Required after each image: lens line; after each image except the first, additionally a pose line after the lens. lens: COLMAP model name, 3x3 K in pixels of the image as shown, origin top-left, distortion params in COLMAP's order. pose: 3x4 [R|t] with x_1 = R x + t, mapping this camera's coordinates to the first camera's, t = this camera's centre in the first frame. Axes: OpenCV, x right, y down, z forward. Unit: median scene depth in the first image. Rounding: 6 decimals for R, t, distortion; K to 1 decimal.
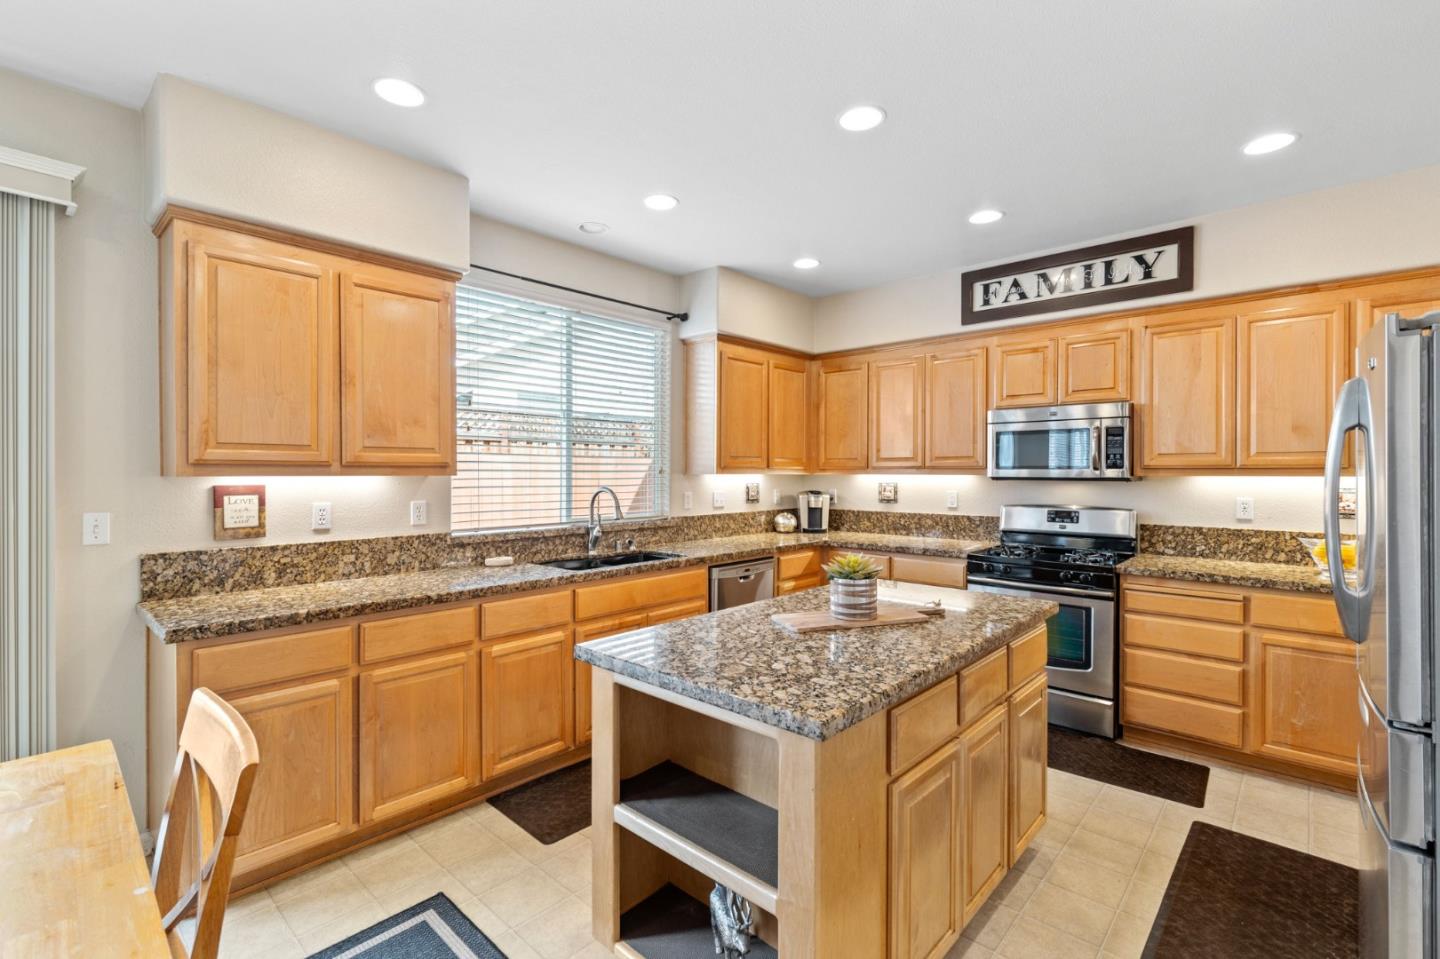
lens RADIAL K [[649.1, 0, 720.0], [0, 649.1, 479.5], [0, 0, 1]] dist [0.001452, -0.000410]
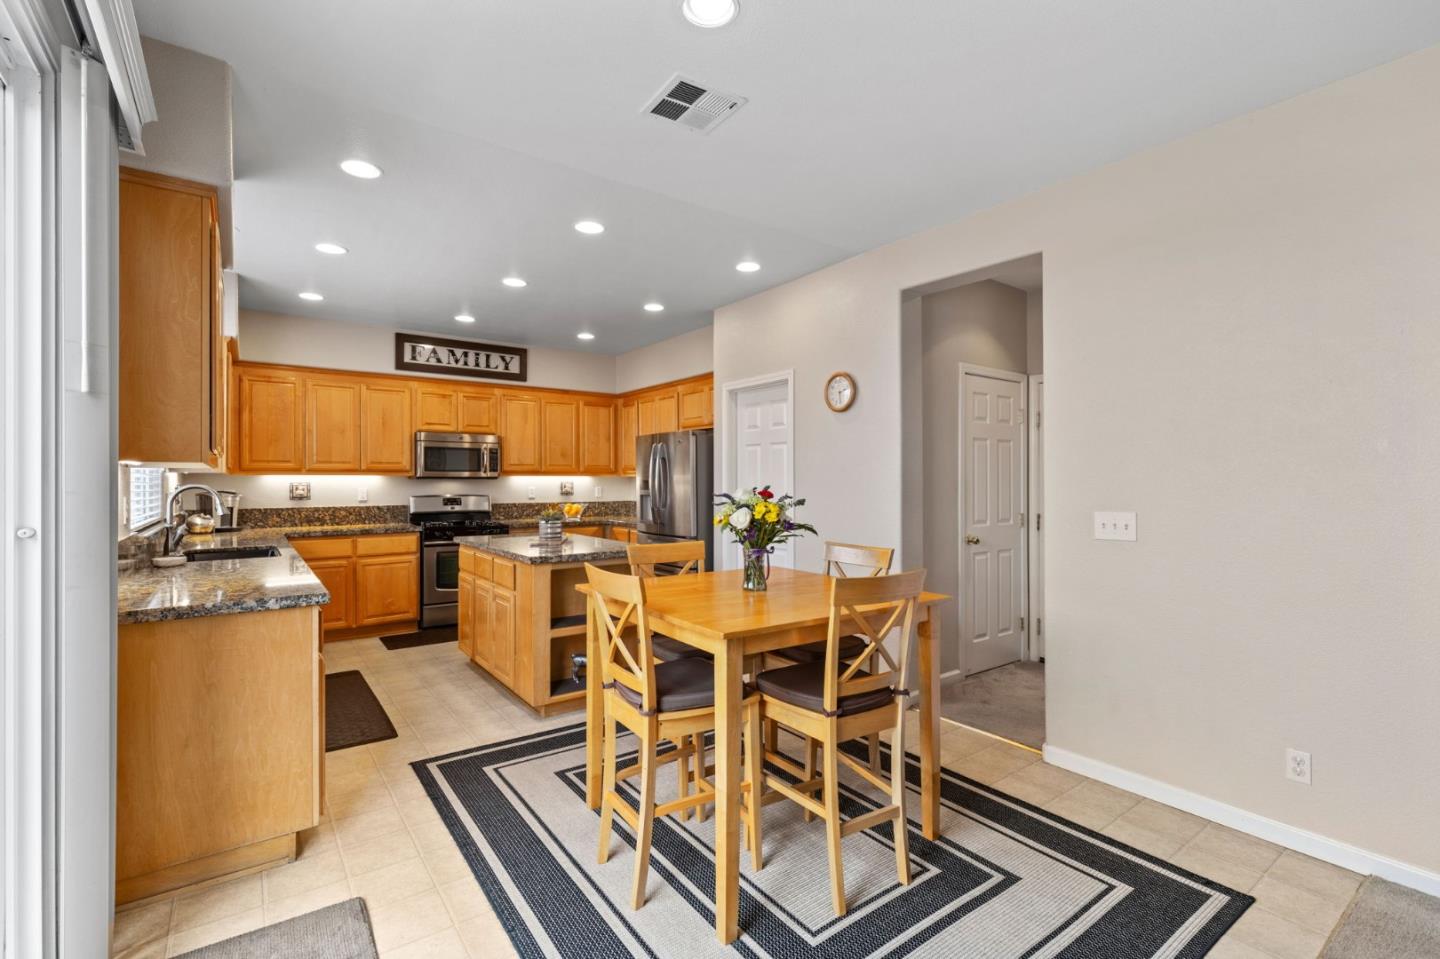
lens RADIAL K [[649.1, 0, 720.0], [0, 649.1, 479.5], [0, 0, 1]] dist [0.001452, -0.000410]
pose [[0.199058, 0.004017, 0.979980, -1.034392], [0.016606, 0.999834, -0.007471, 0.028927], [-0.979847, 0.017761, 0.198958, 0.036131]]
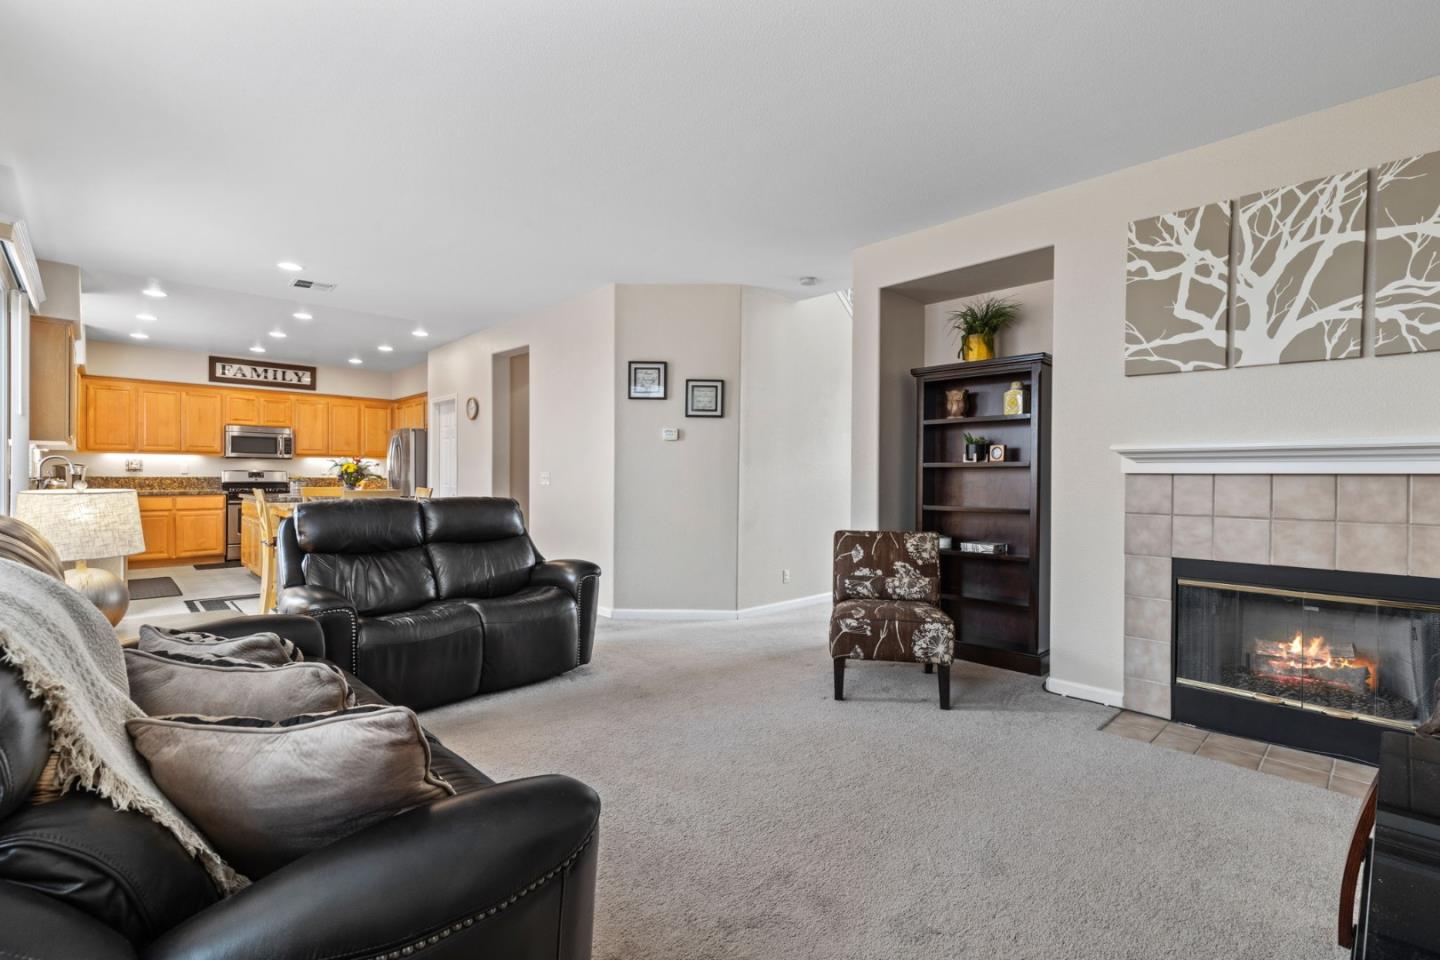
lens RADIAL K [[649.1, 0, 720.0], [0, 649.1, 480.0], [0, 0, 1]] dist [0.001452, -0.000410]
pose [[0.067455, -0.005260, 0.997708, -1.832129], [0.006971, 0.999964, 0.004800, 0.084846], [-0.997698, 0.006631, 0.067489, -0.862050]]
